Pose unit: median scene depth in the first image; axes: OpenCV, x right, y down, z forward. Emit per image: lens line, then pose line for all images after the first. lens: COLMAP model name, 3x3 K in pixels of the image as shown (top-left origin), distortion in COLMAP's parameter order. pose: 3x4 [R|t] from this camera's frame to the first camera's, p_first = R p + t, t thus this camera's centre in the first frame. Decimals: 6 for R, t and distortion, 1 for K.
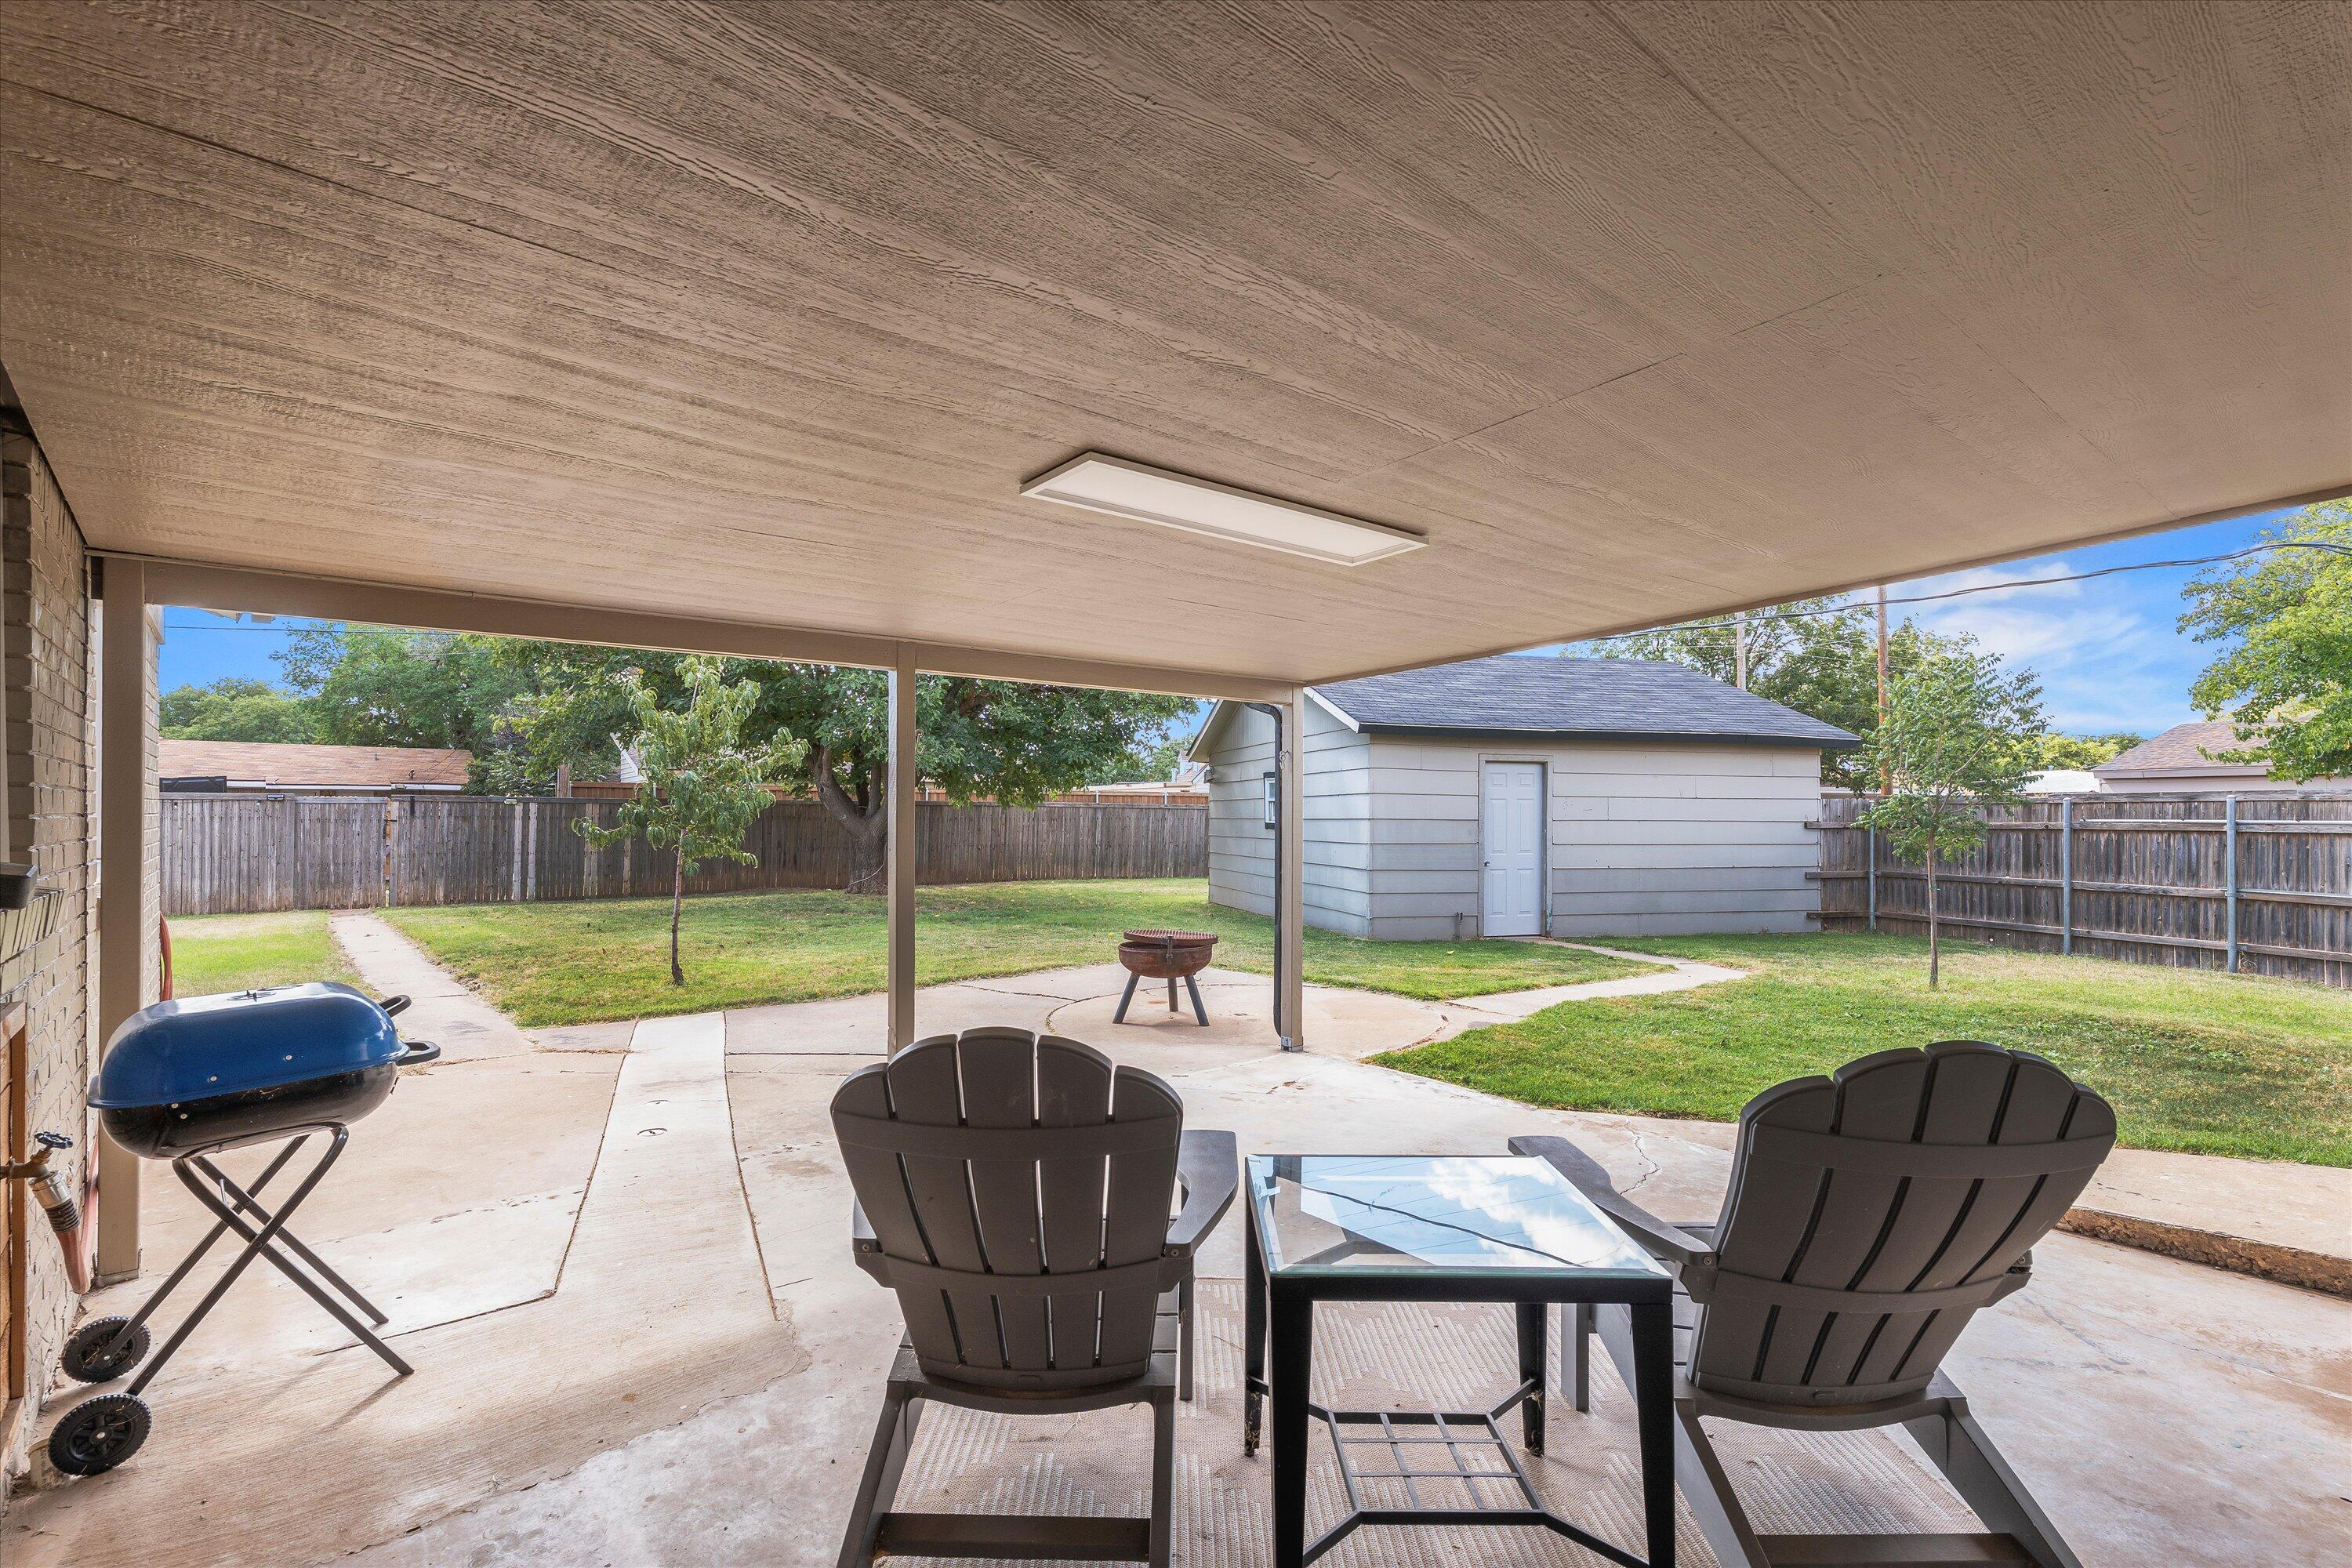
lens RADIAL K [[1100.5, 0, 1167.6], [0, 1100.5, 786.1], [0, 0, 1]] dist [-0.000499, 0.000259]
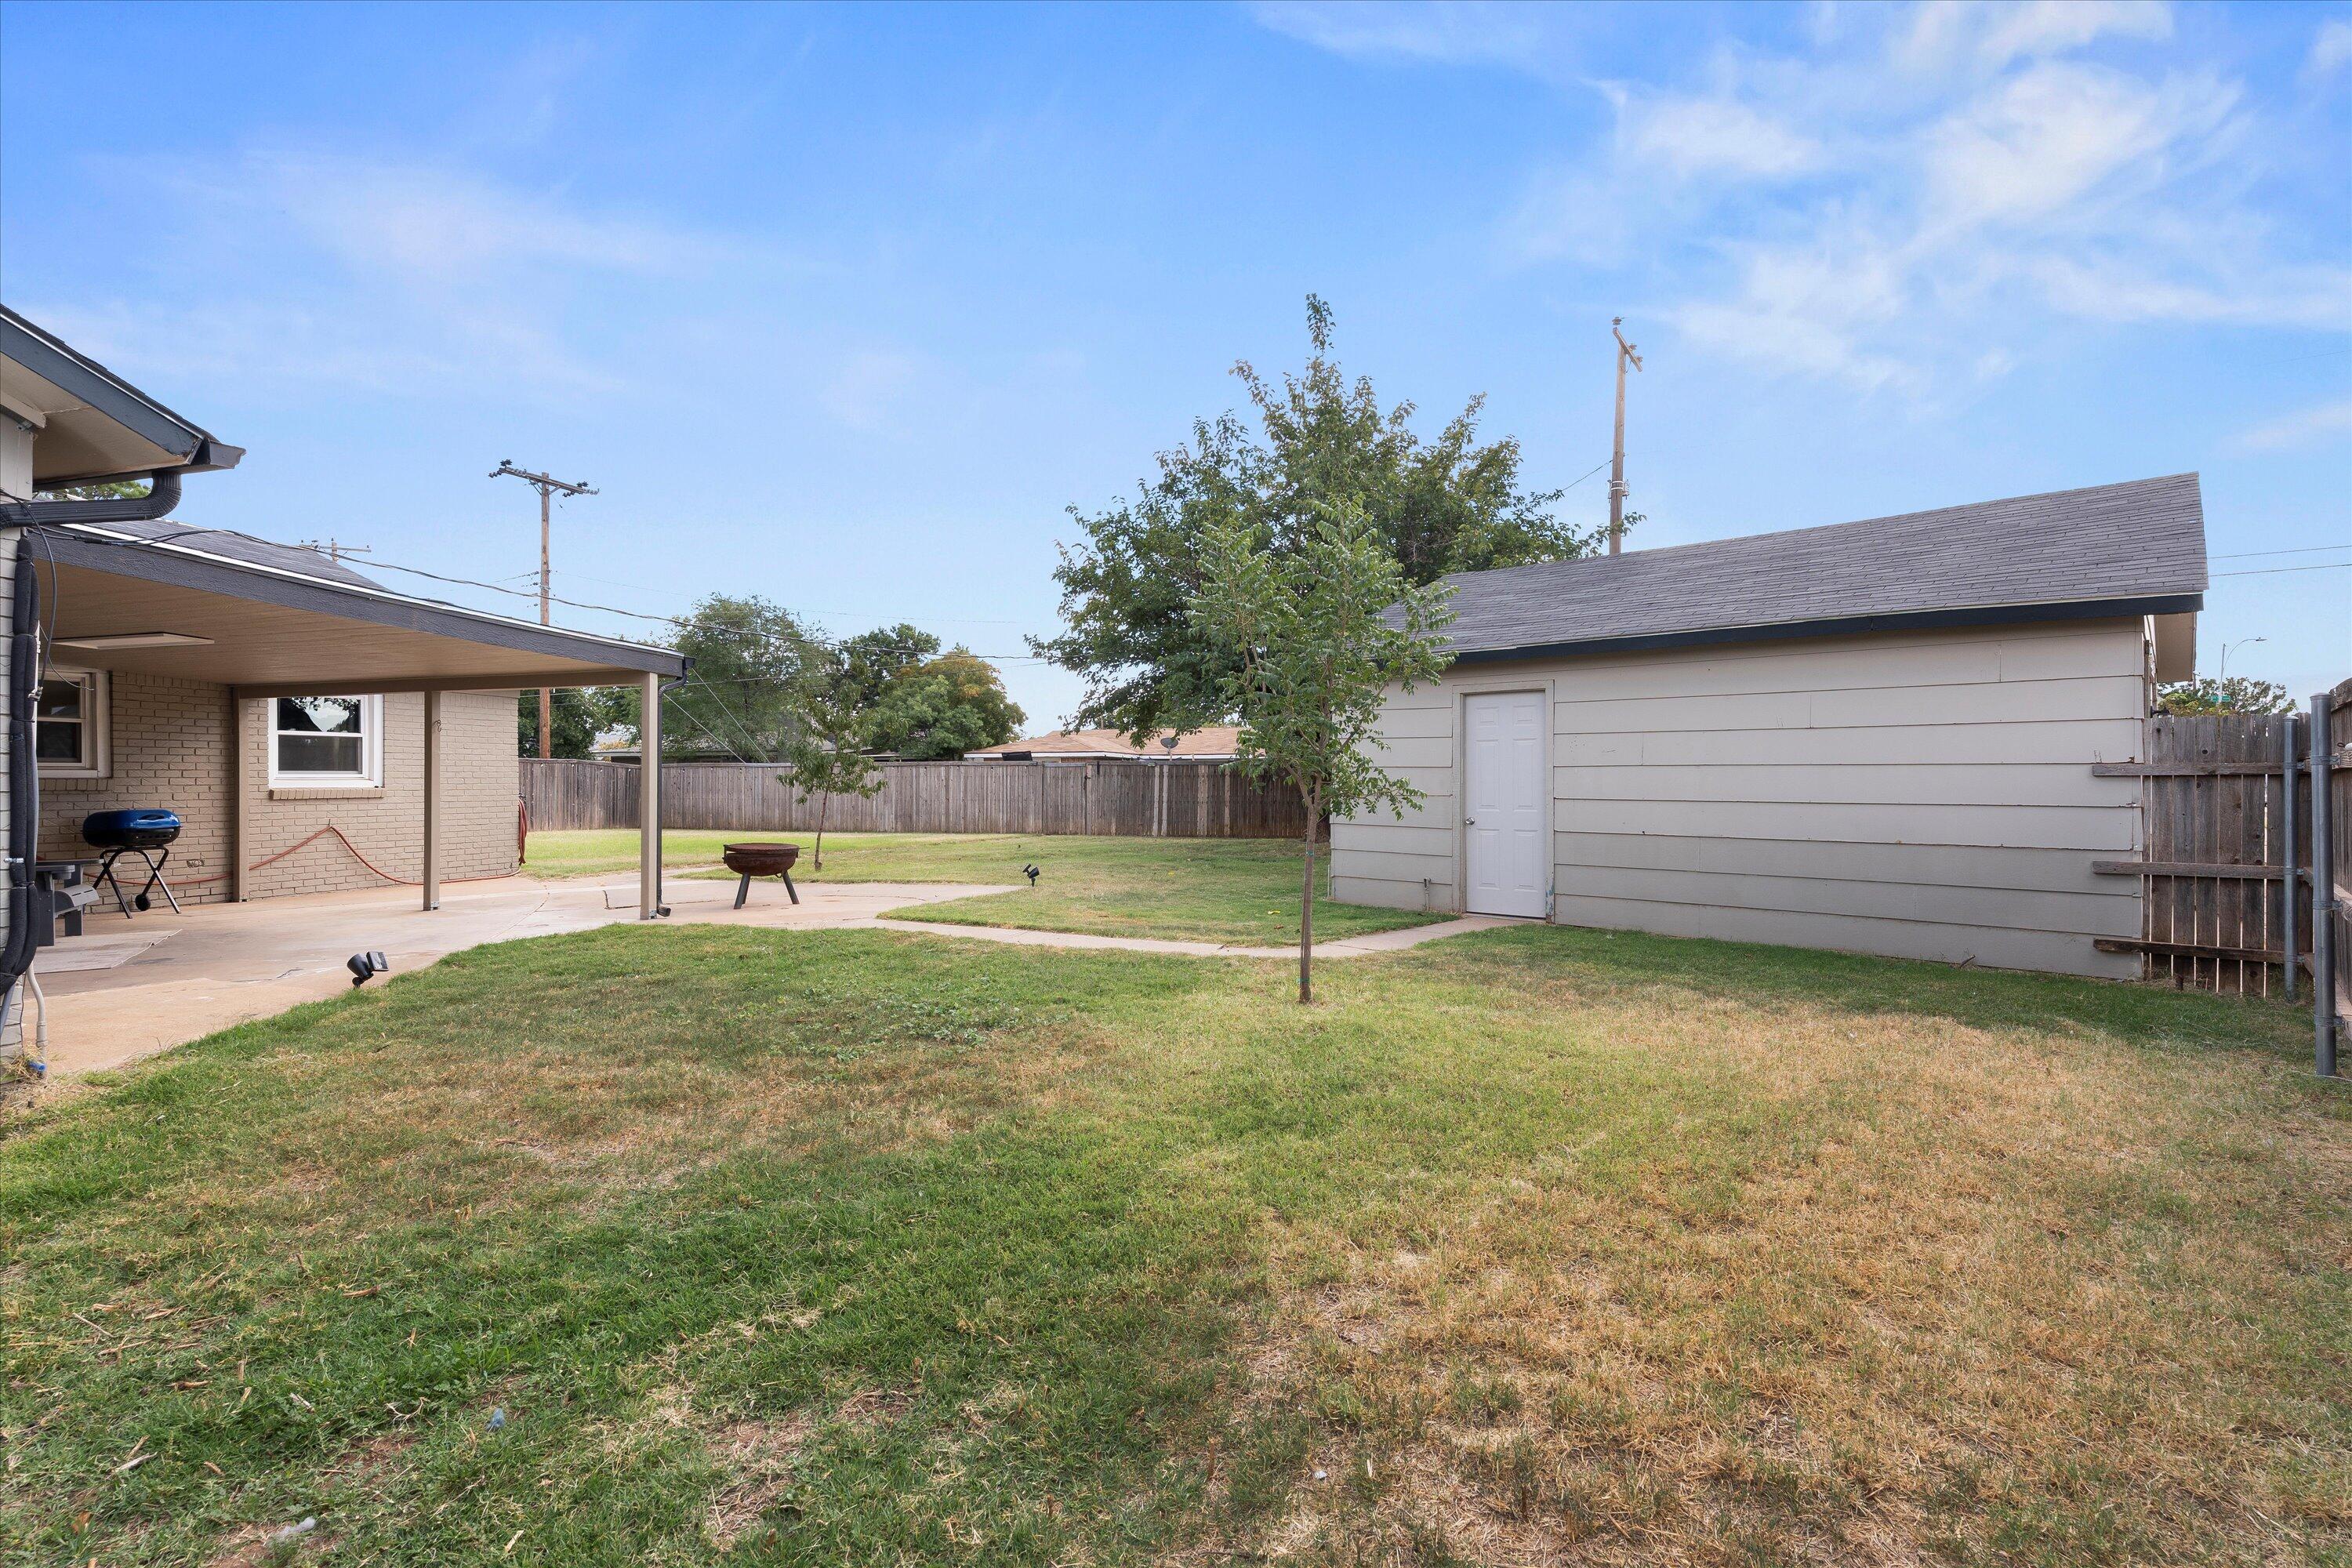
lens RADIAL K [[1100.5, 0, 1167.6], [0, 1100.5, 786.1], [0, 0, 1]] dist [-0.000499, 0.000259]
pose [[0.537391, 0.002312, -0.843330, 0.780517], [0.022207, 0.999611, 0.016891, 0.024224], [0.843041, -0.027804, 0.537130, 0.351441]]
